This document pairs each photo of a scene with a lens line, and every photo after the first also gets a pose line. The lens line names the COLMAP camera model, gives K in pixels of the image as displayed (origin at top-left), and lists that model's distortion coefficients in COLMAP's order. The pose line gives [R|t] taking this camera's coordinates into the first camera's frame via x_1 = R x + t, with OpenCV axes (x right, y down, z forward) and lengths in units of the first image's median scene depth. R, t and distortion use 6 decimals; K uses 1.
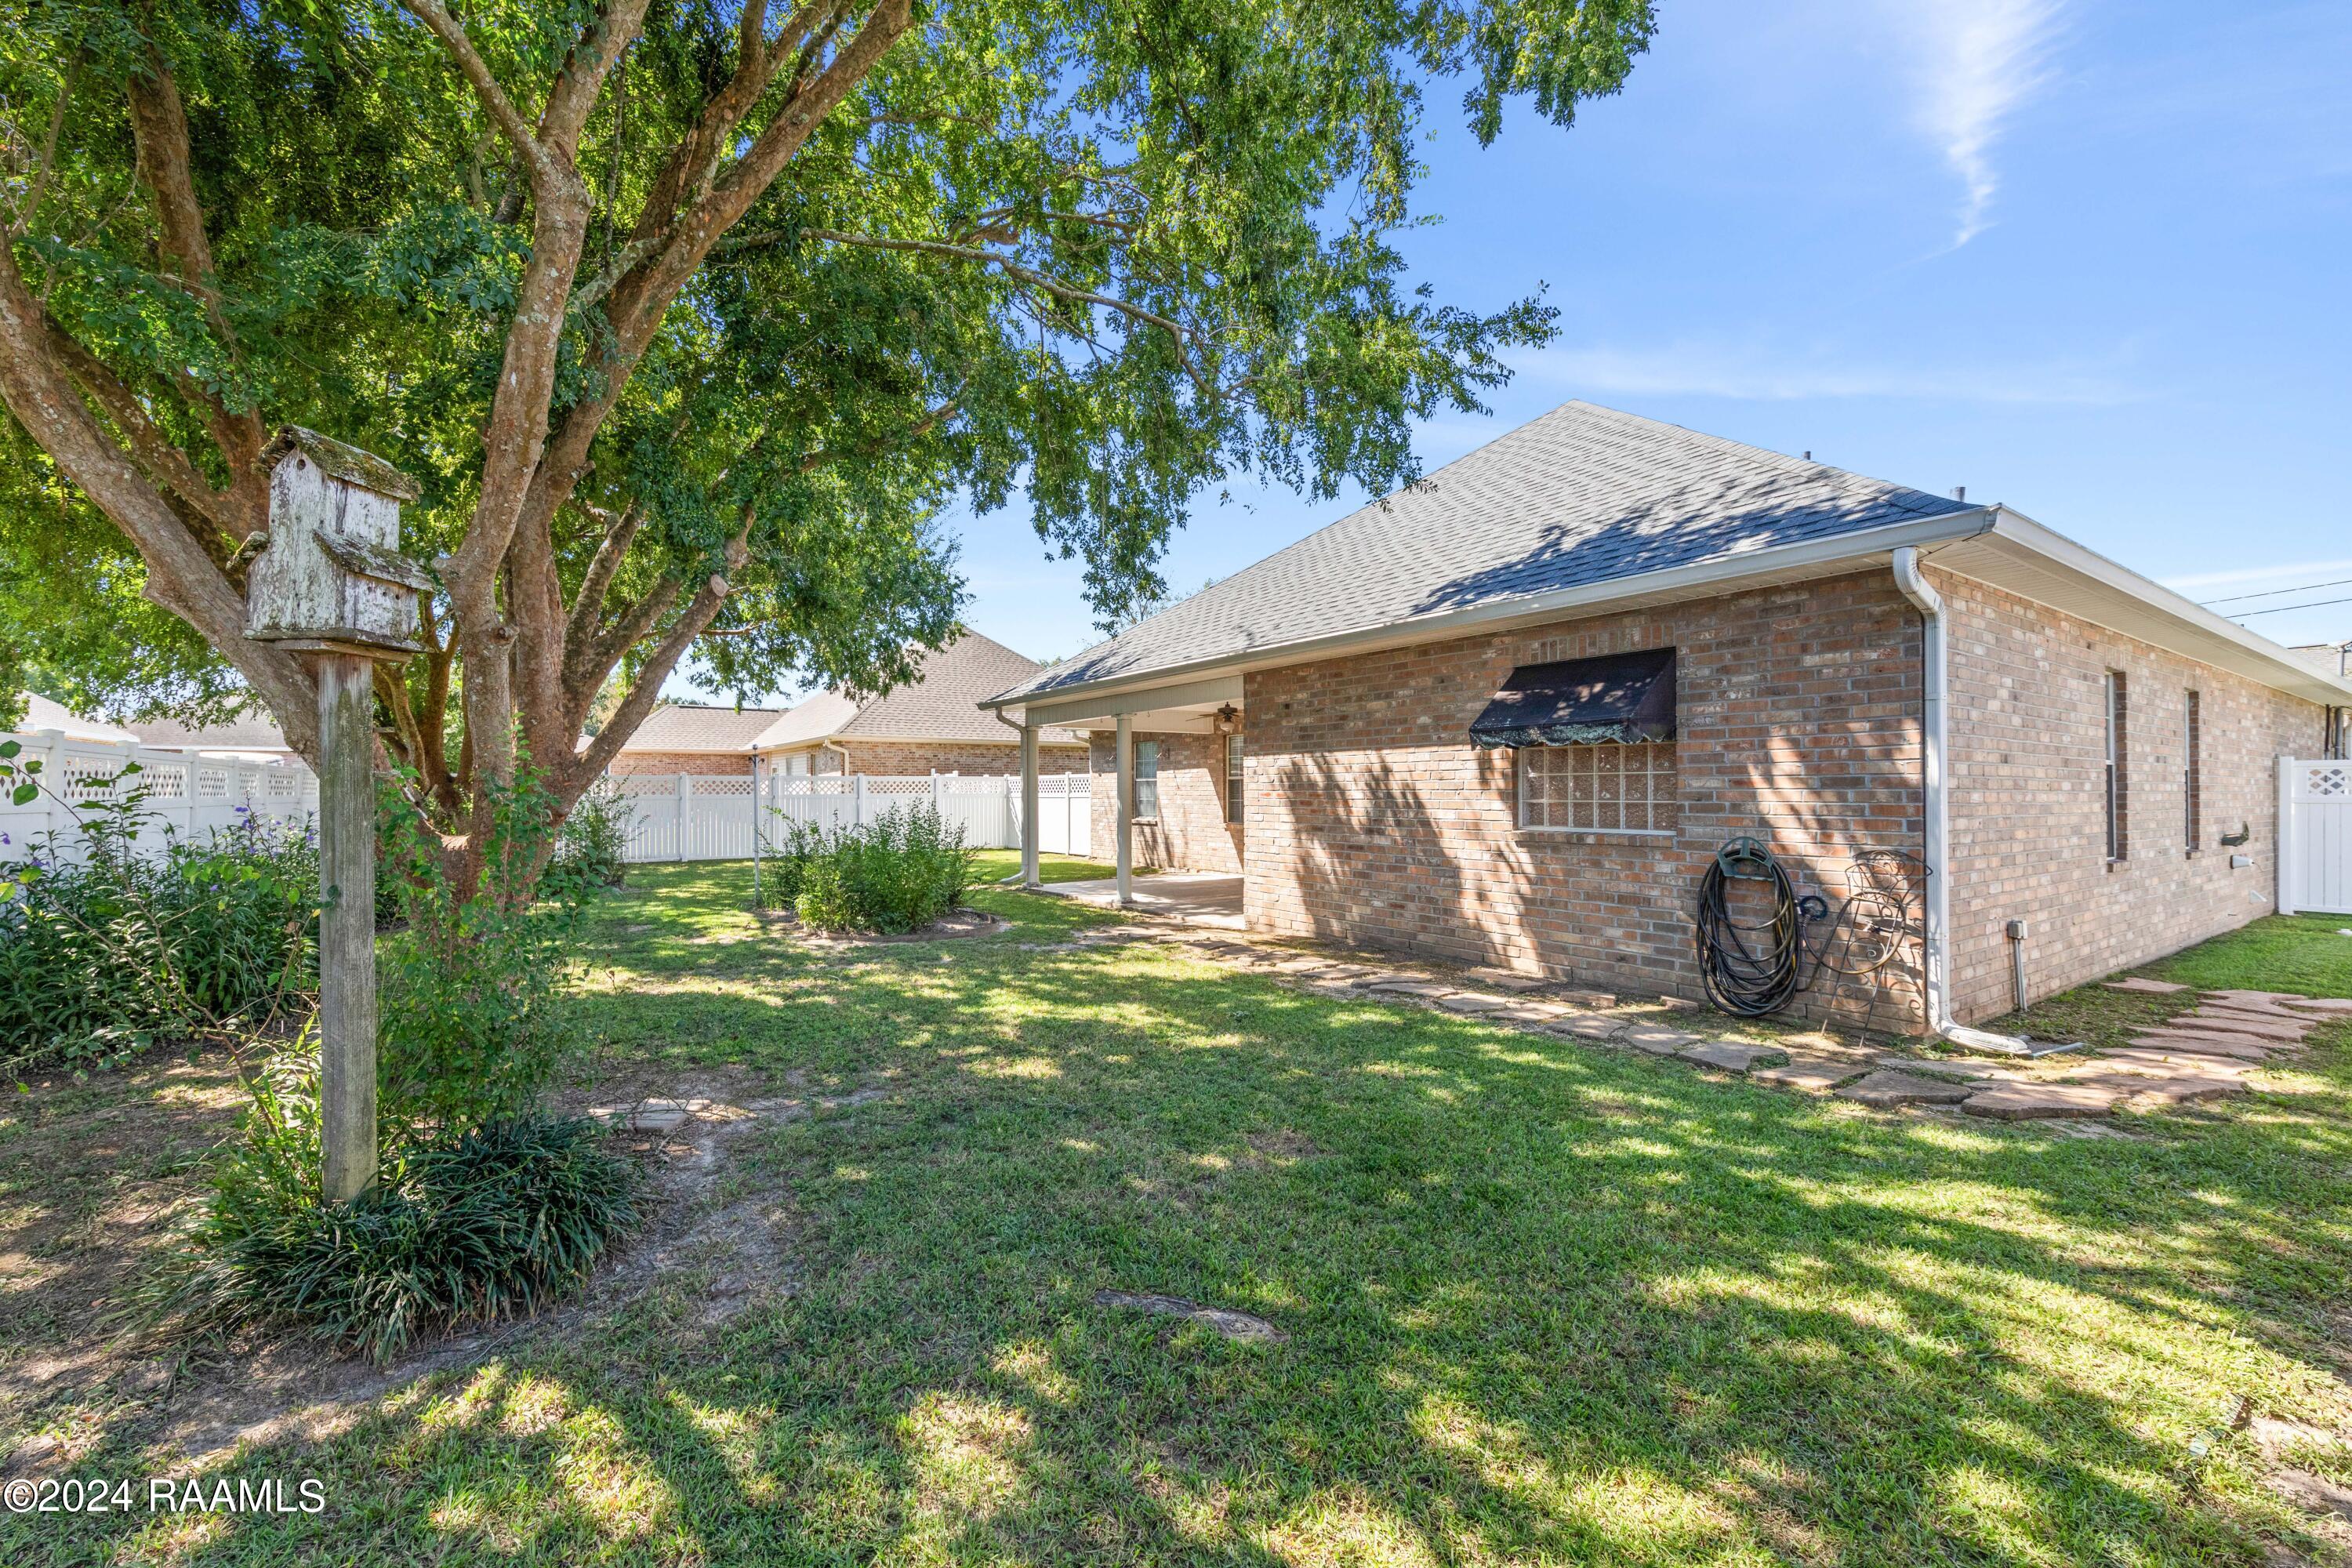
lens RADIAL K [[939.1, 0, 1150.5], [0, 939.1, 790.4], [0, 0, 1]] dist [0.003484, 0.000283]
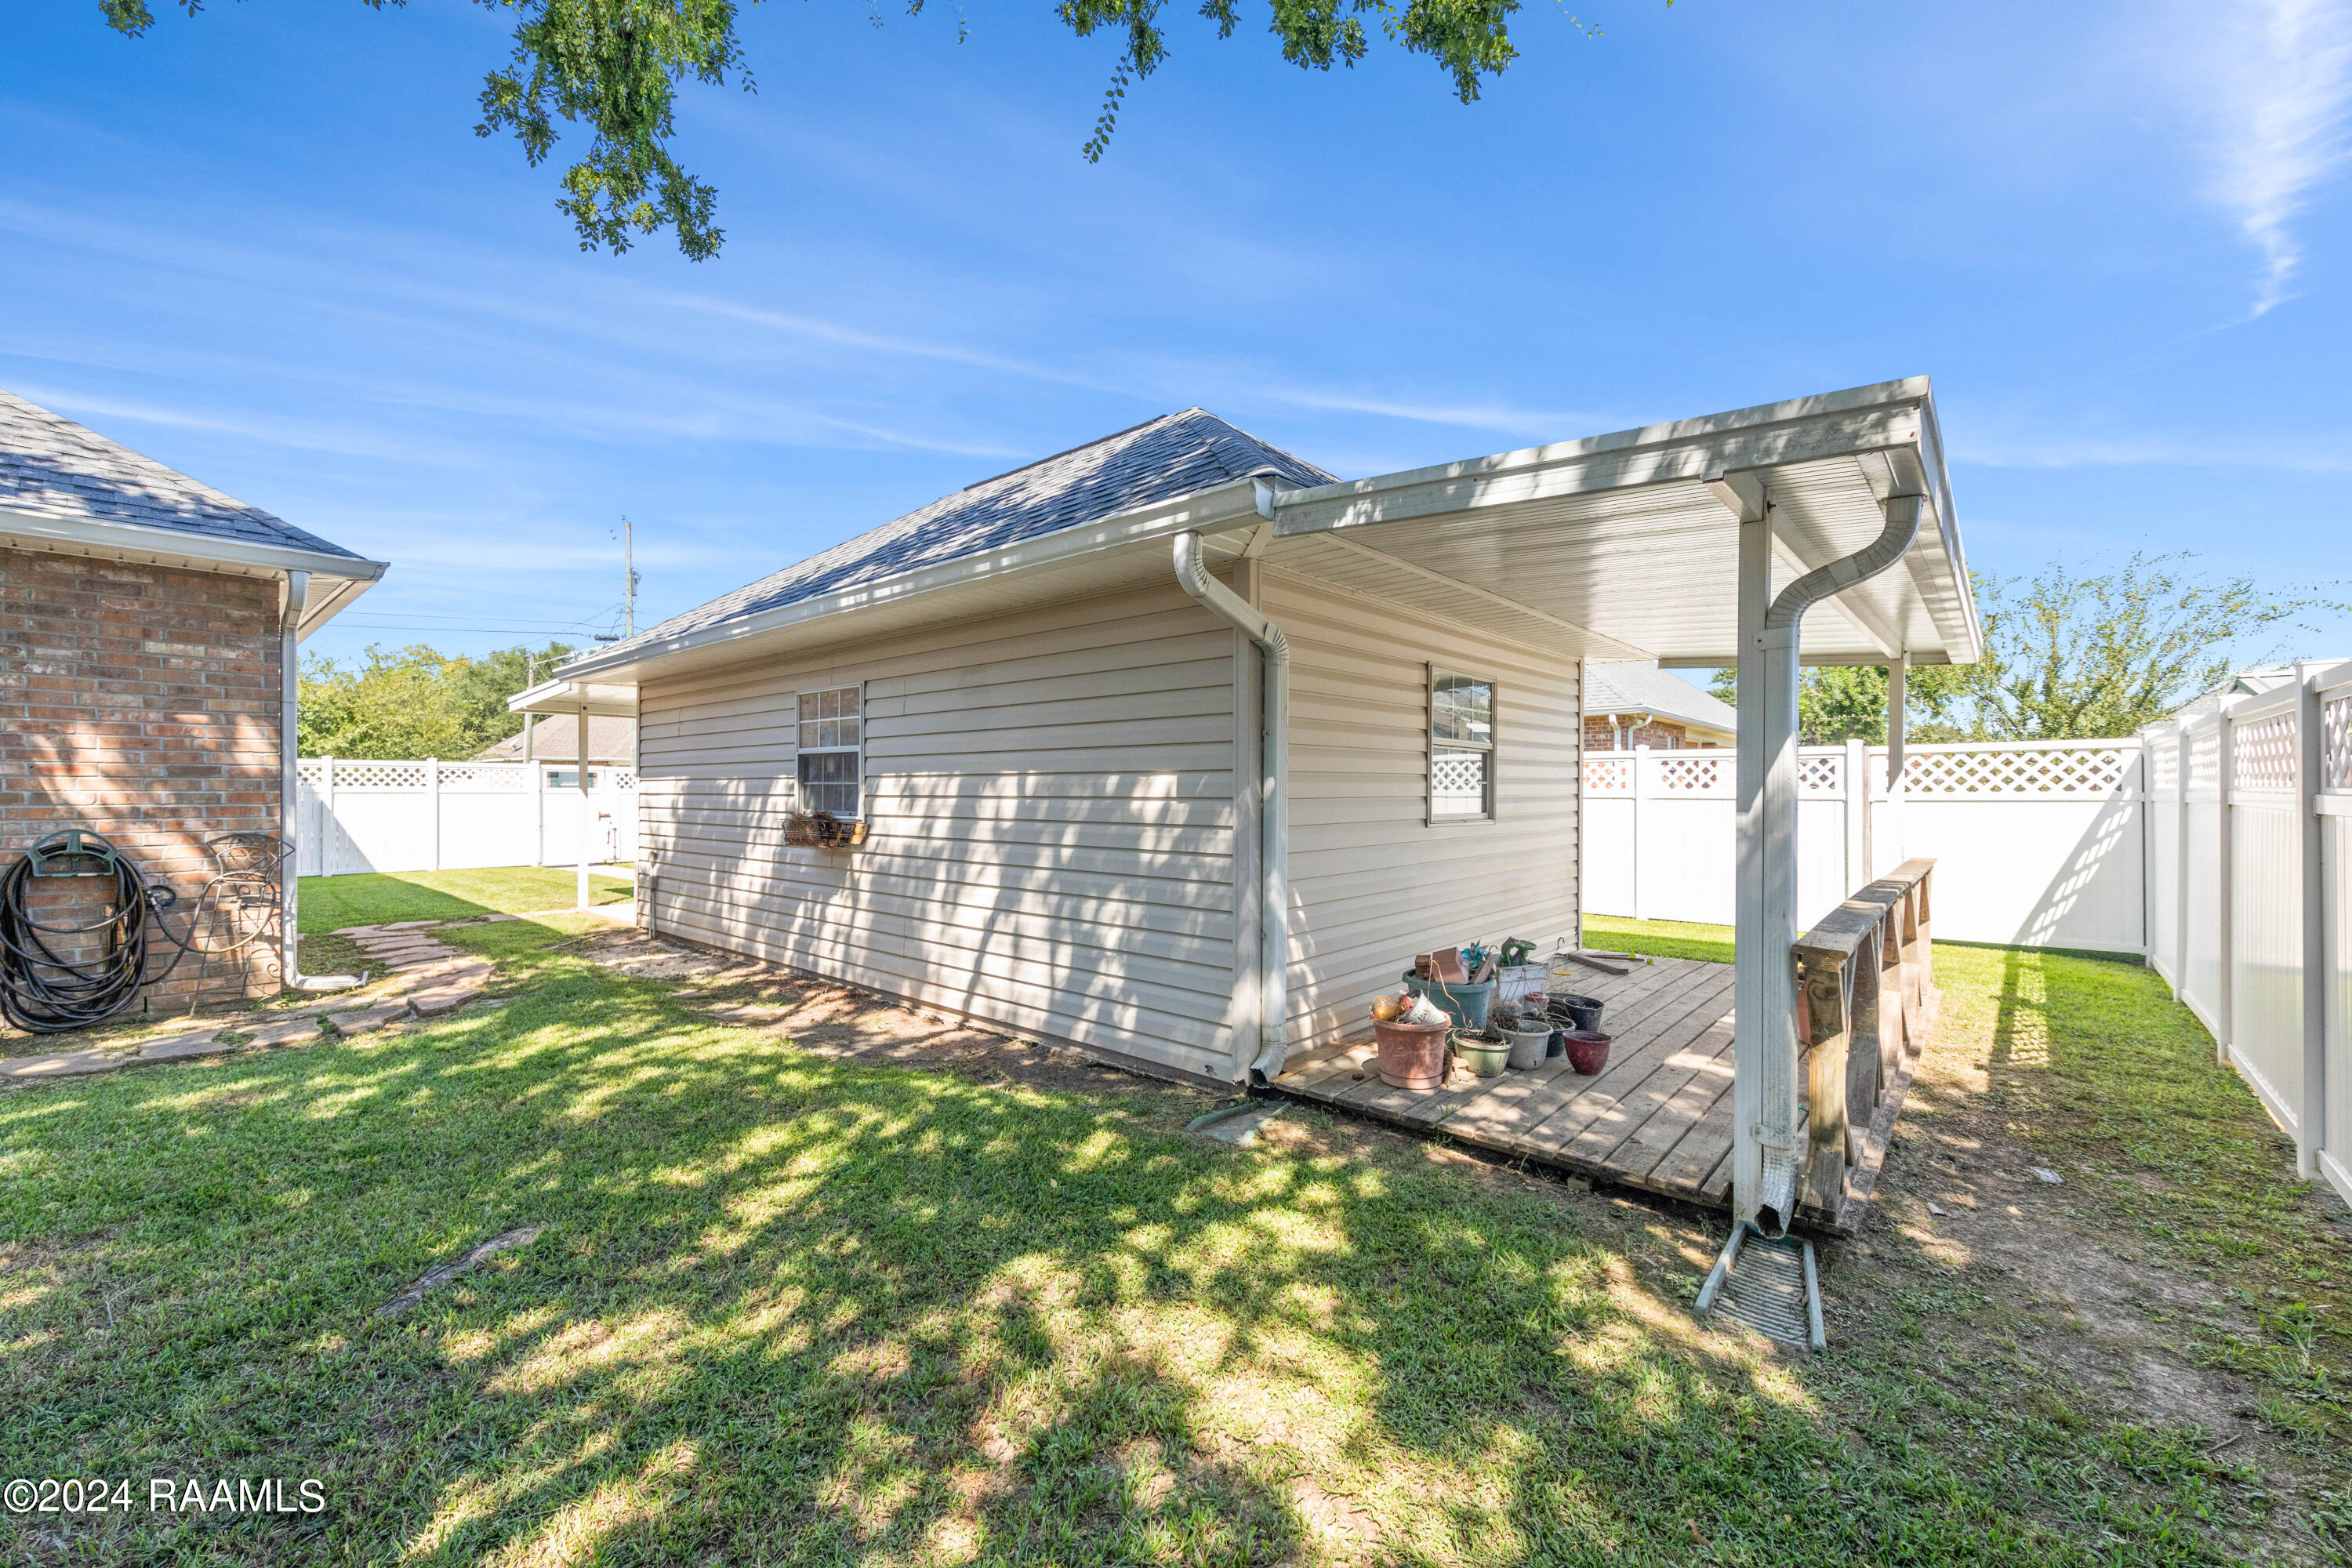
lens RADIAL K [[939.1, 0, 1166.2], [0, 939.1, 787.3], [0, 0, 1]] dist [0.003484, 0.000283]
pose [[-0.249488, 0.003065, 0.968373, -1.136470], [-0.007017, 0.999963, -0.004973, 0.013686], [-0.968353, -0.008036, -0.249457, 0.476483]]
